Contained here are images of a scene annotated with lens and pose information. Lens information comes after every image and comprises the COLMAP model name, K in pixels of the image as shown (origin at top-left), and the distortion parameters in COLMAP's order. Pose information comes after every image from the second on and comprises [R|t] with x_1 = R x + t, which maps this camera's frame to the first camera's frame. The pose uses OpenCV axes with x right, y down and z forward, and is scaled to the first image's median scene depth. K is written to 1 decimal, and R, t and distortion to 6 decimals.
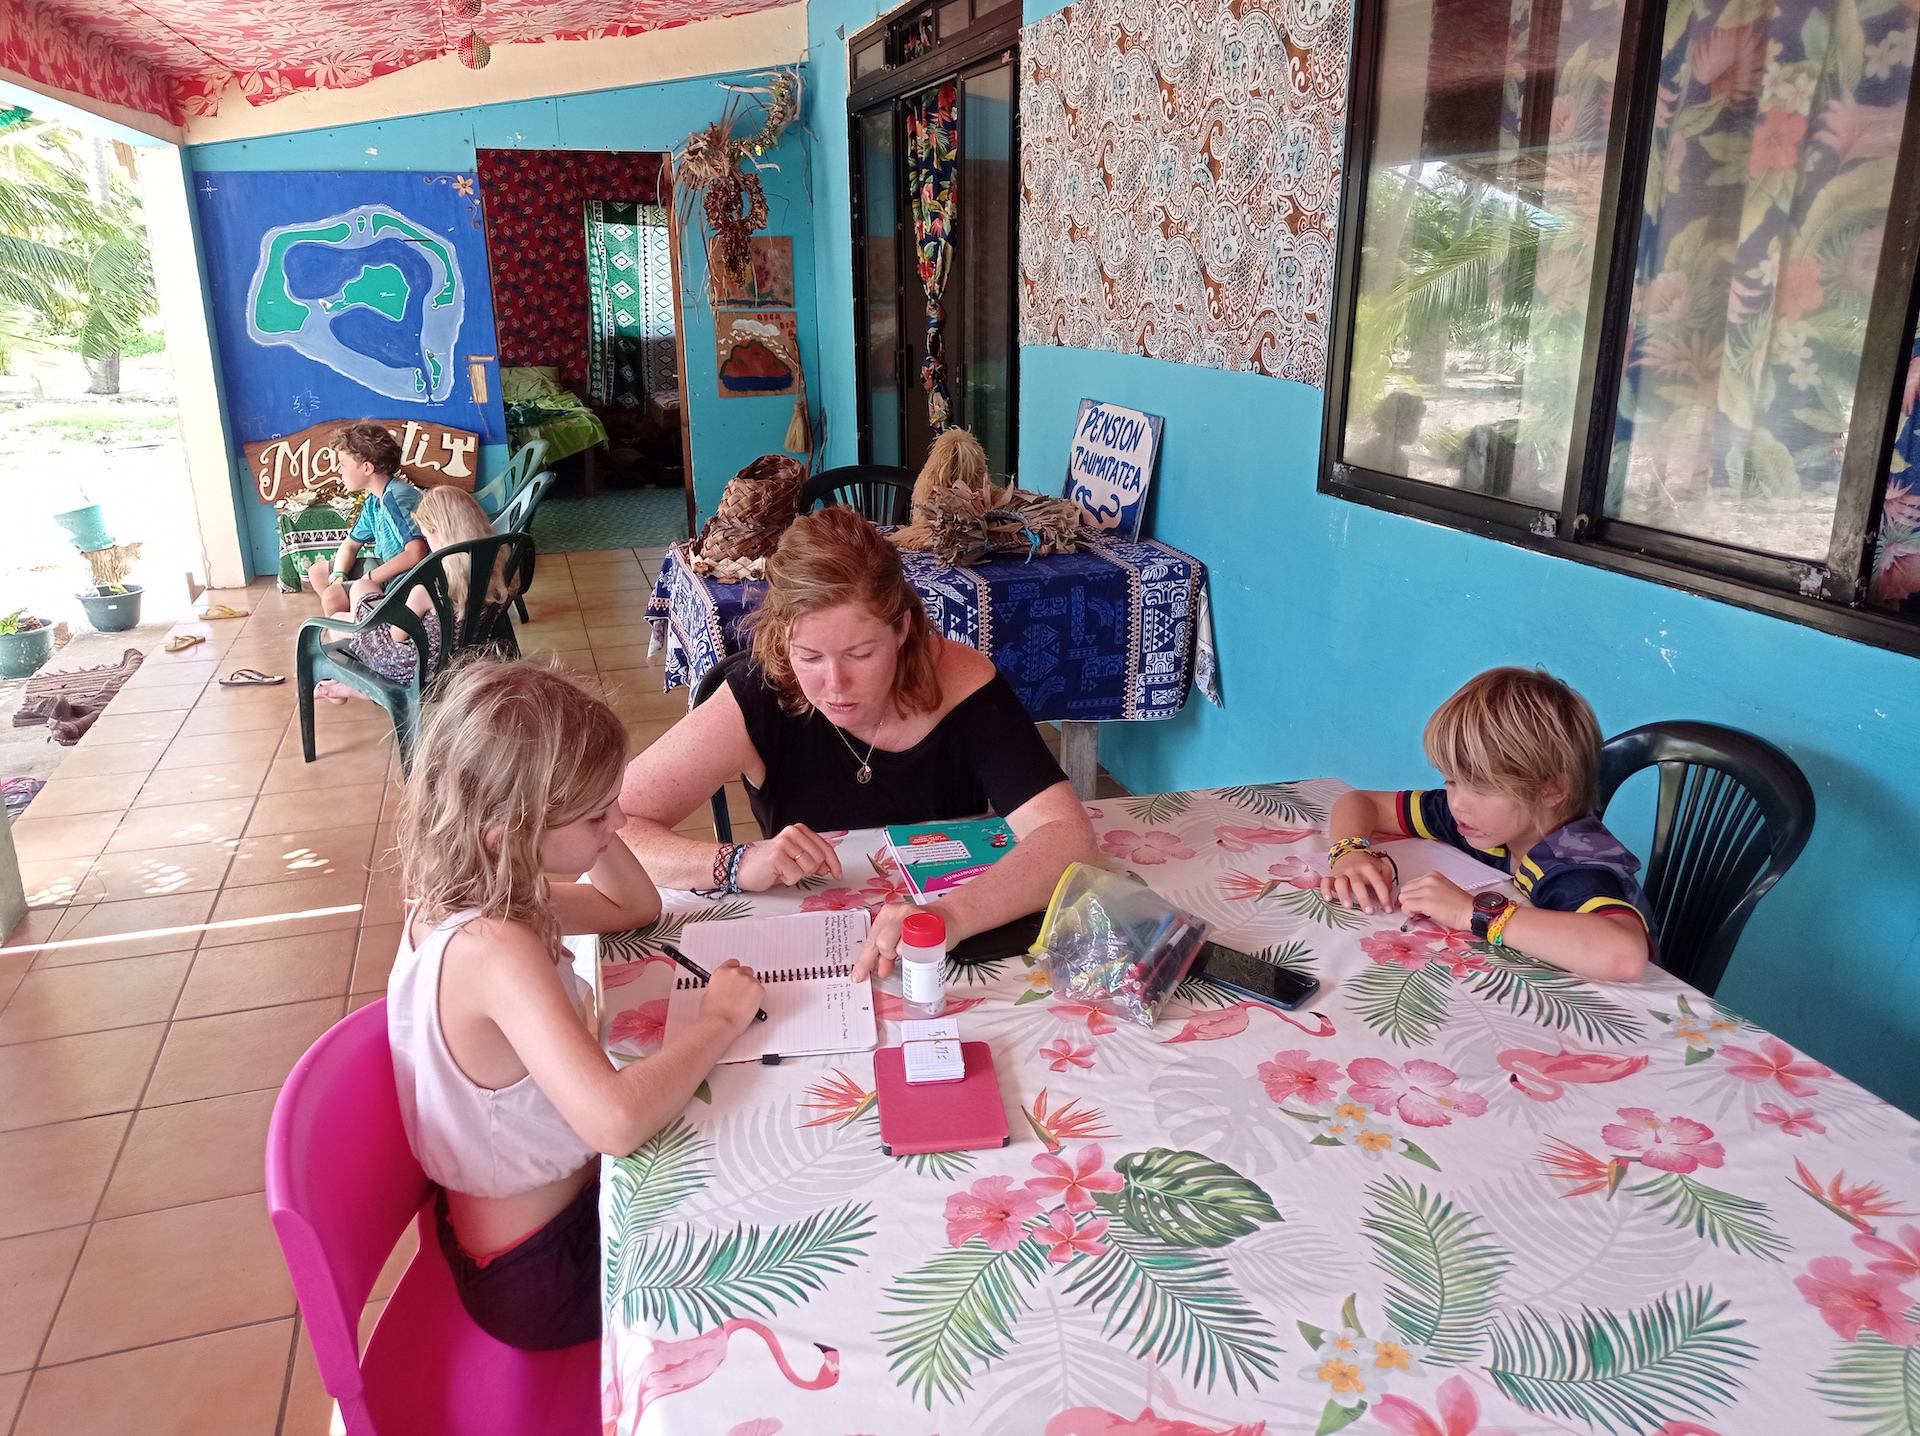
lens RADIAL K [[1457.7, 0, 972.5], [0, 1457.7, 711.6], [0, 0, 1]] dist [0.046482, -0.052961]
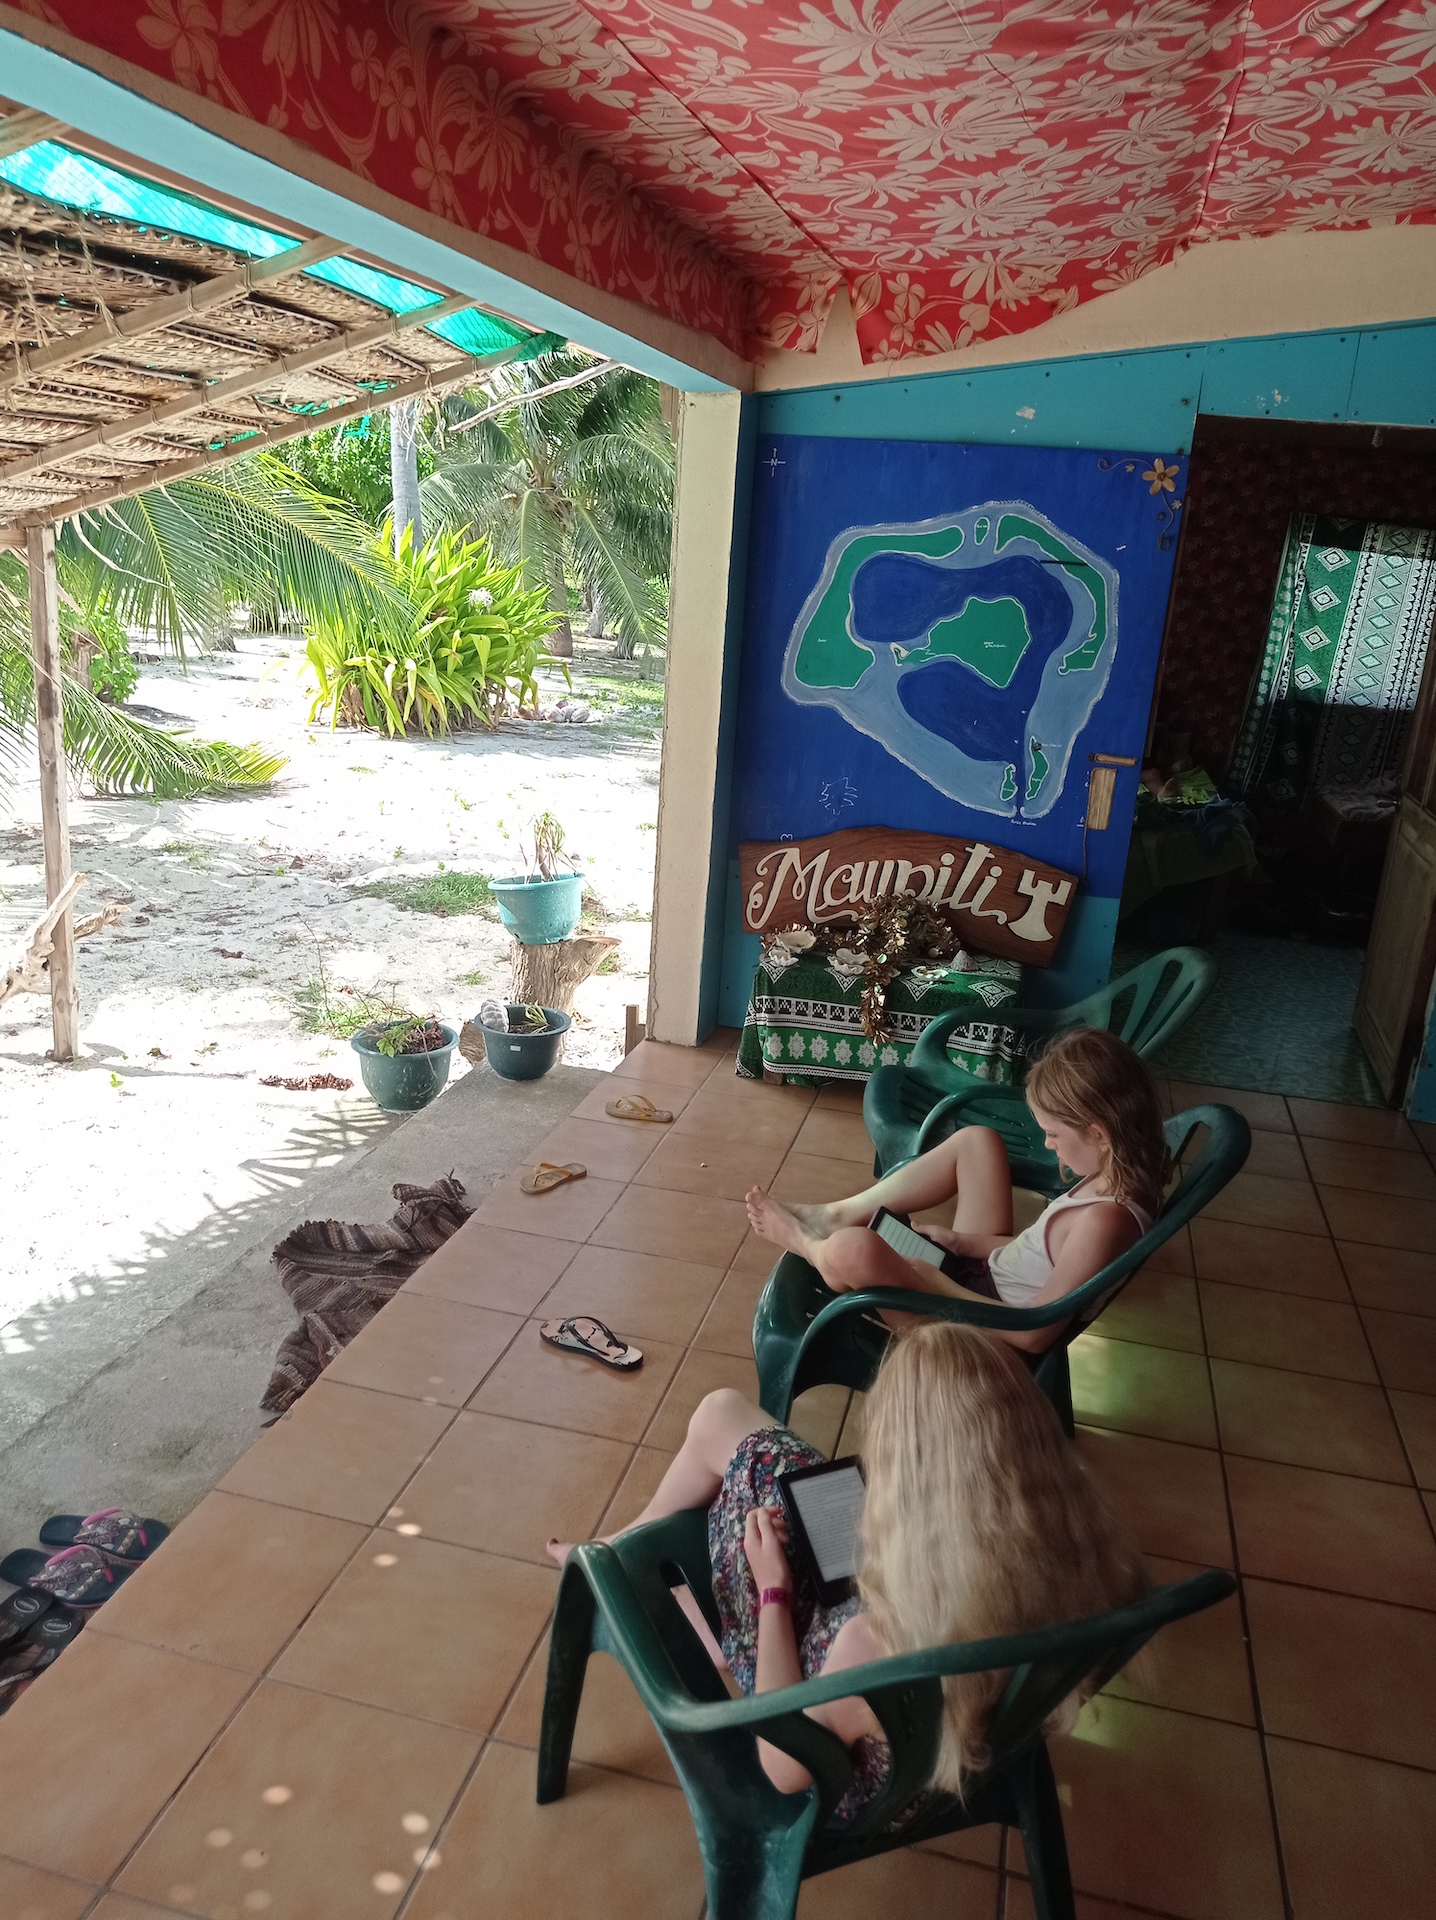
lens RADIAL K [[1457.7, 0, 724.4], [0, 1457.7, 972.8], [0, 0, 1]] dist [0.046482, -0.052961]
pose [[0.848403, 0.216519, -0.483044, -0.167089], [-0.230107, 0.972645, 0.031825, -0.142728], [0.476721, 0.084152, 0.875018, 0.418128]]
